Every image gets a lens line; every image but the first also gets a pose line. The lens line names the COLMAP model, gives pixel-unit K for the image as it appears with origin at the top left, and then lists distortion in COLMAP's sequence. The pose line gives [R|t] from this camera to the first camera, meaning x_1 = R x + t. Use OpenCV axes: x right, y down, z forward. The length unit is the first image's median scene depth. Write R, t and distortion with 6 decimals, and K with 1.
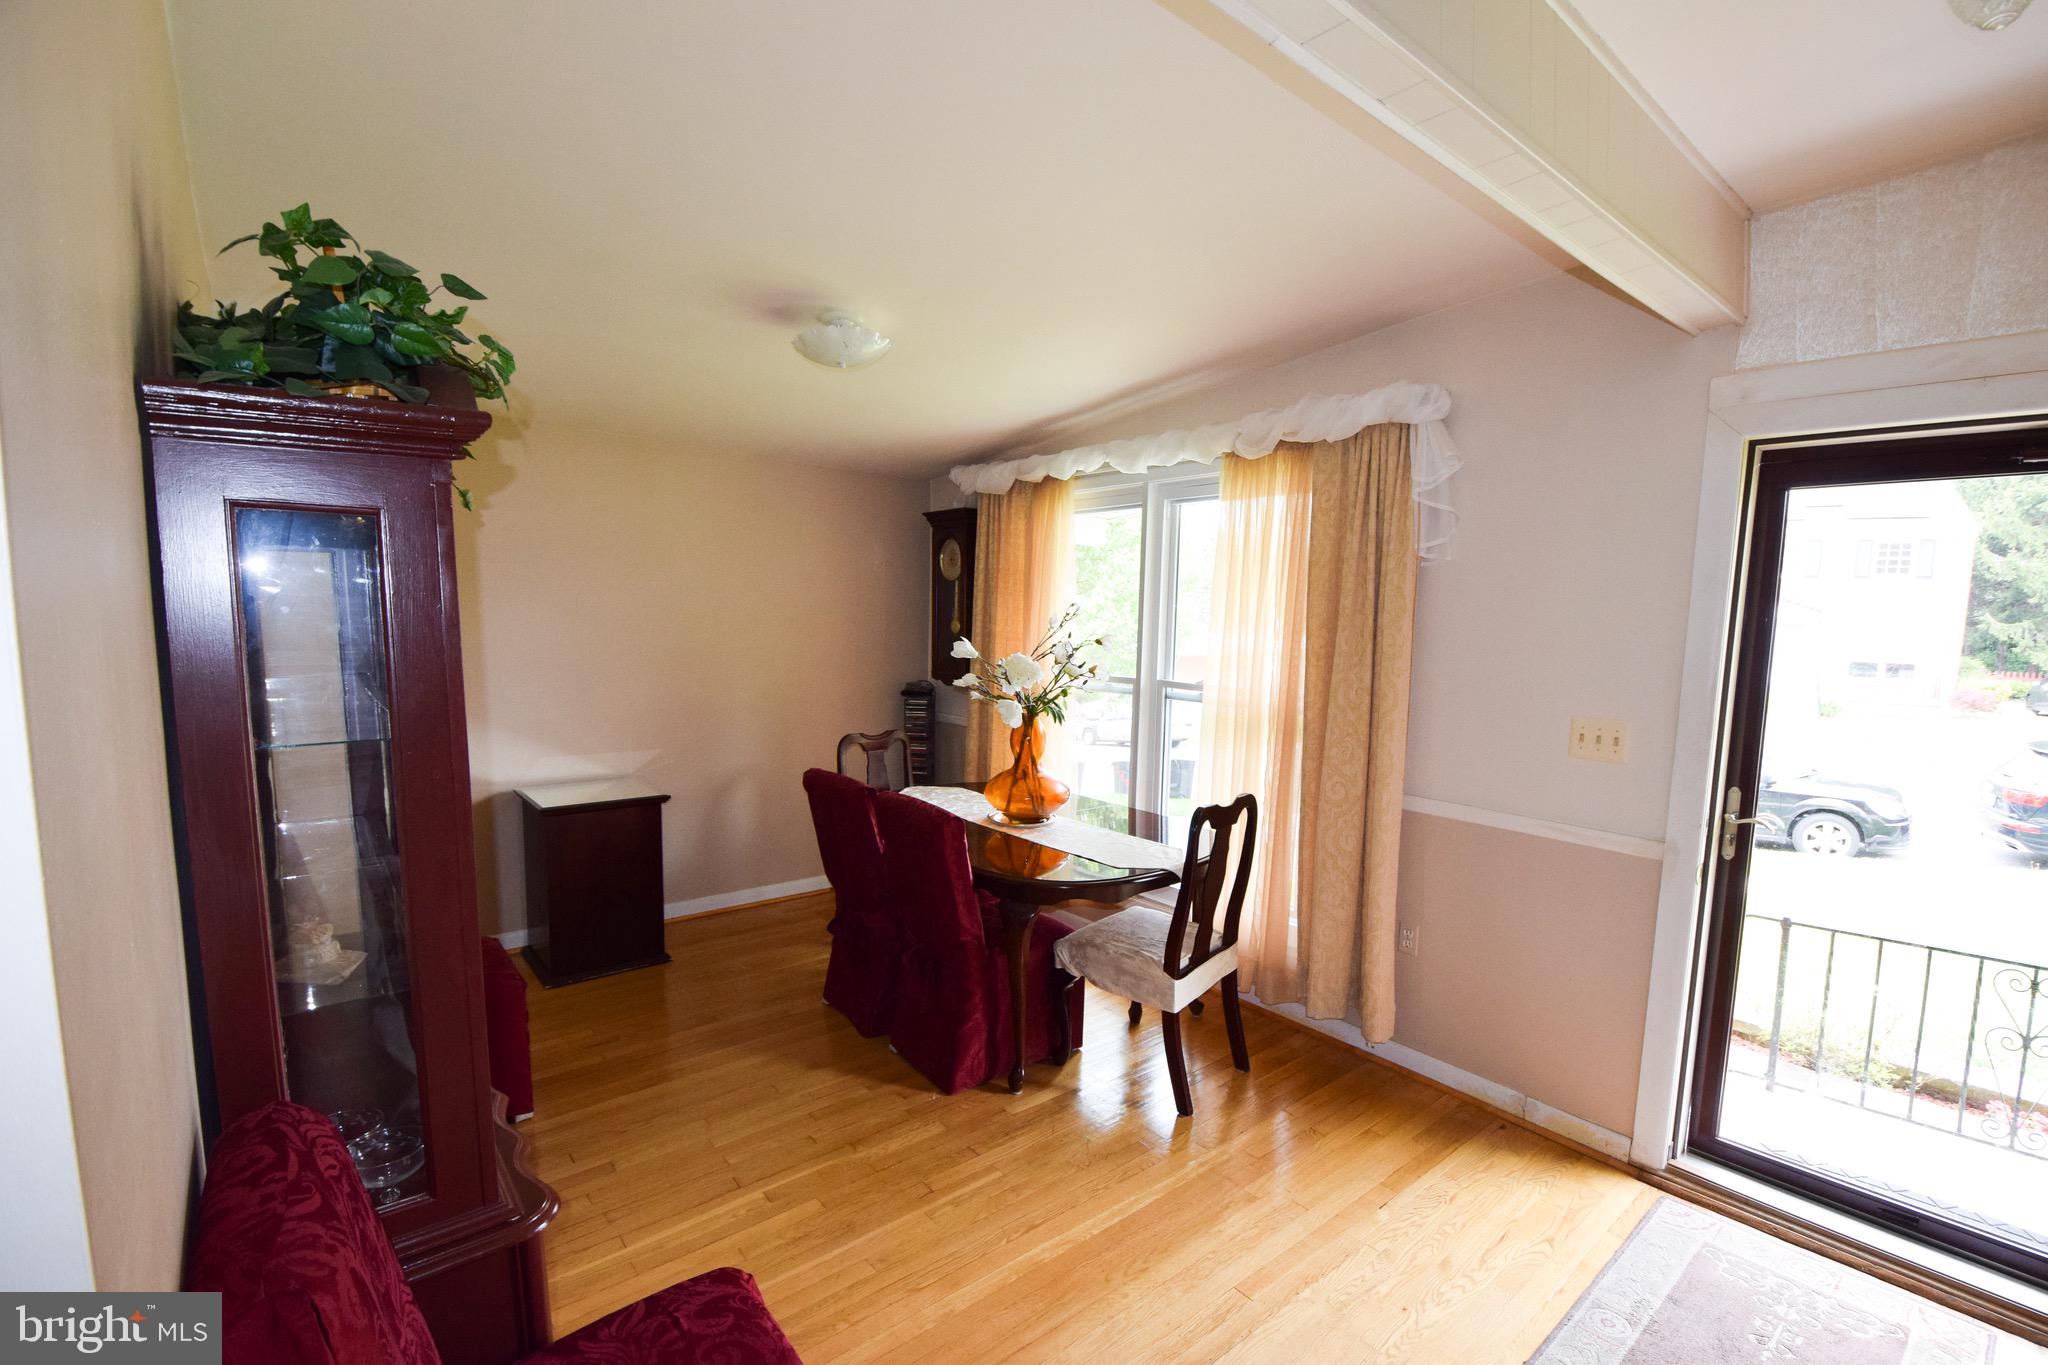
lens RADIAL K [[908.1, 0, 1051.9], [0, 908.1, 719.3], [0, 0, 1]] dist [-0.000062, 0.000009]
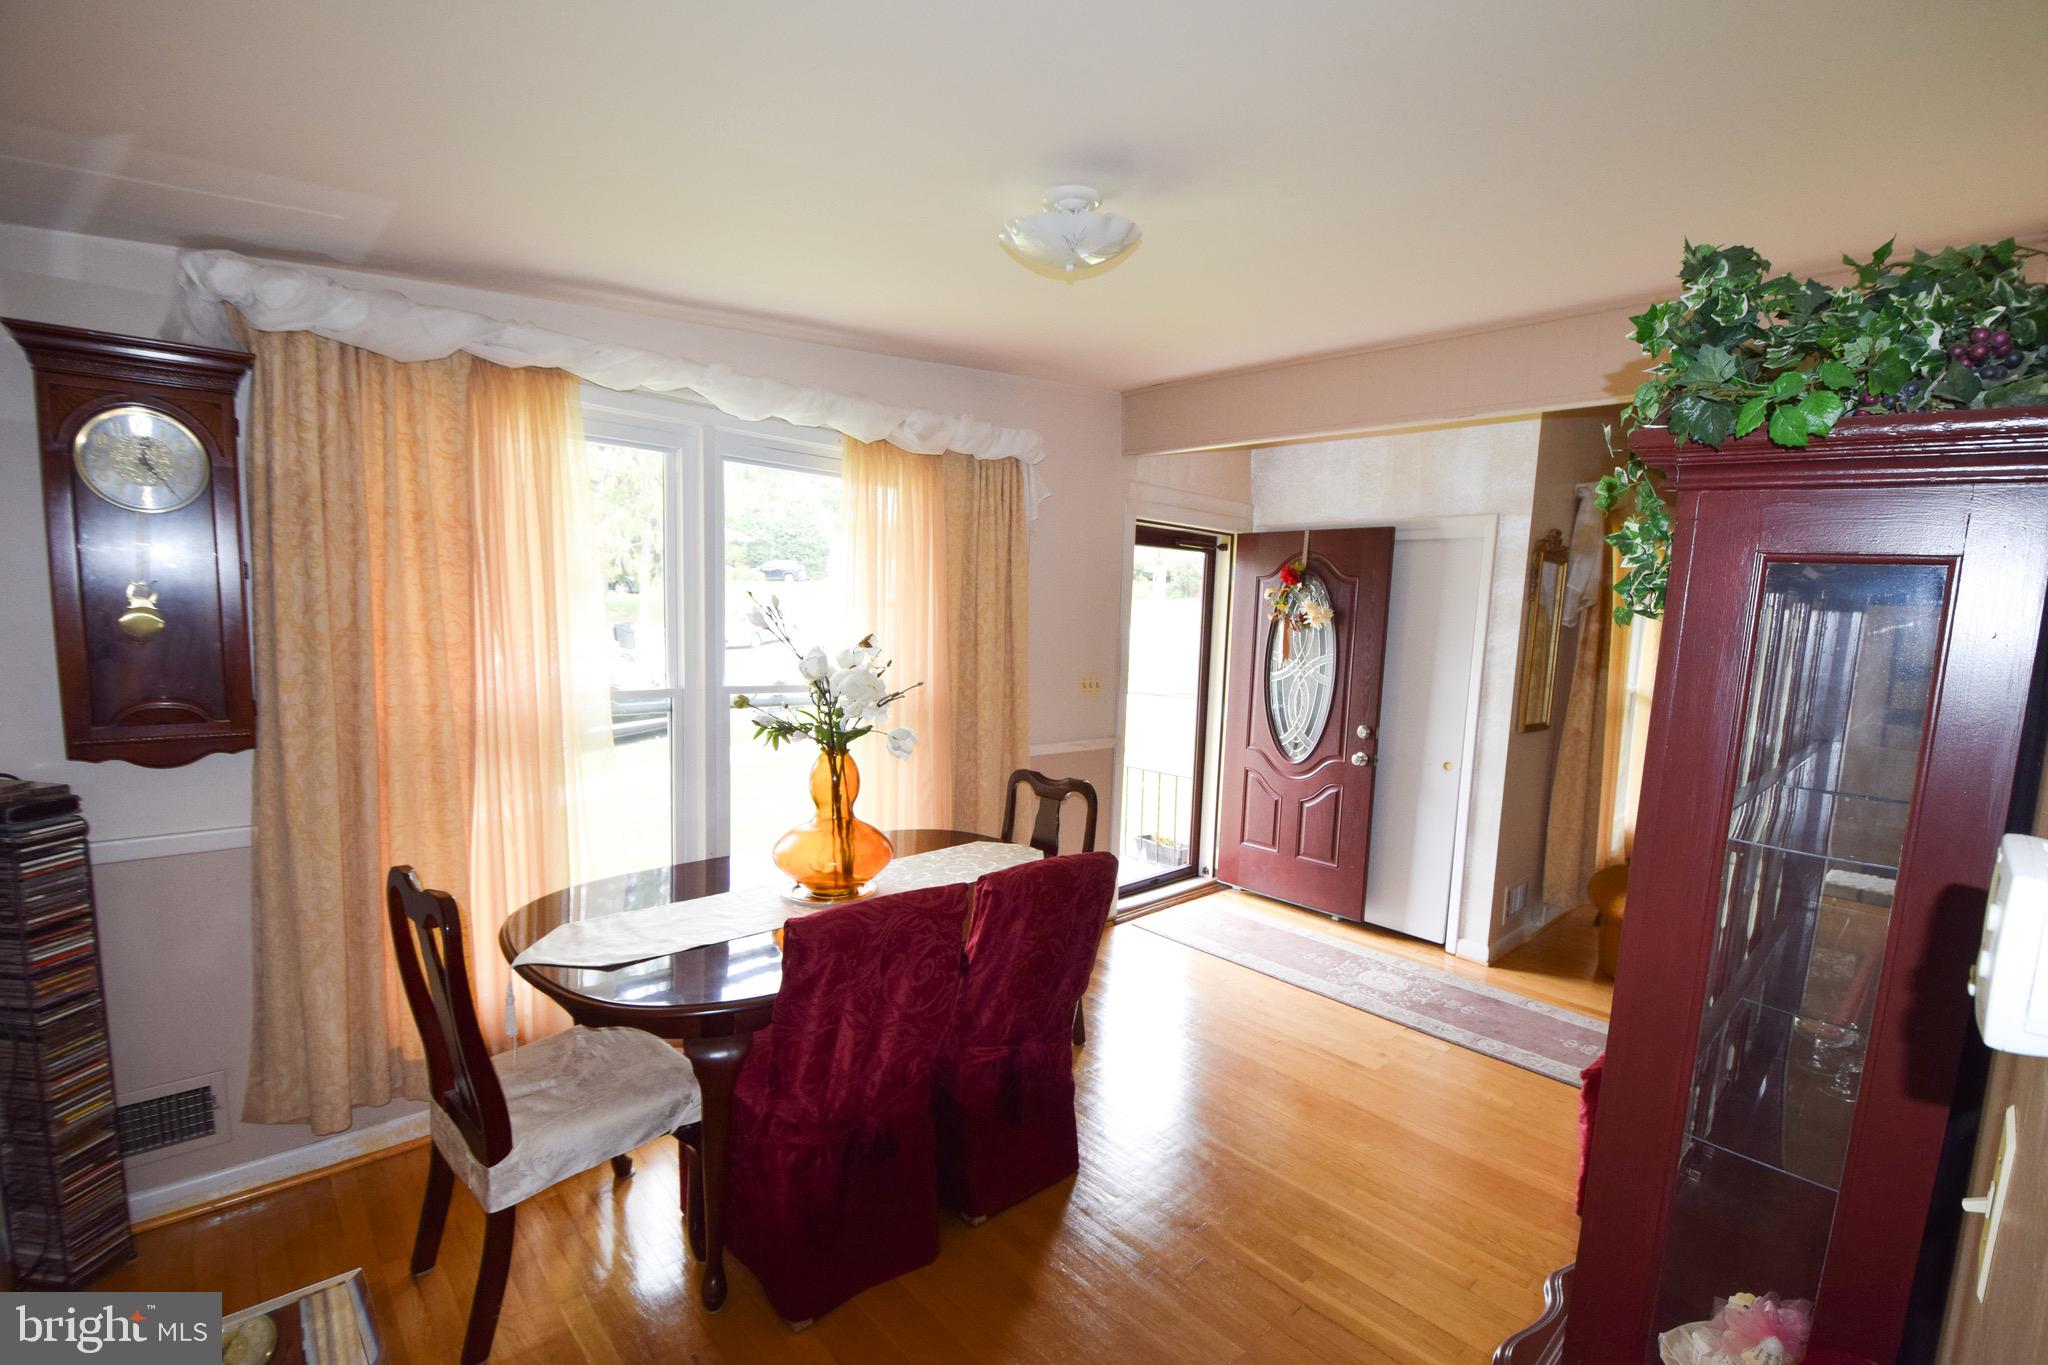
lens RADIAL K [[908.1, 0, 1051.9], [0, 908.1, 719.3], [0, 0, 1]] dist [-0.000062, 0.000009]
pose [[-0.077061, -0.150083, 0.985666, -0.810627], [0.071212, 0.985252, 0.155588, -0.139118], [-0.994480, 0.082181, -0.065237, 0.926230]]
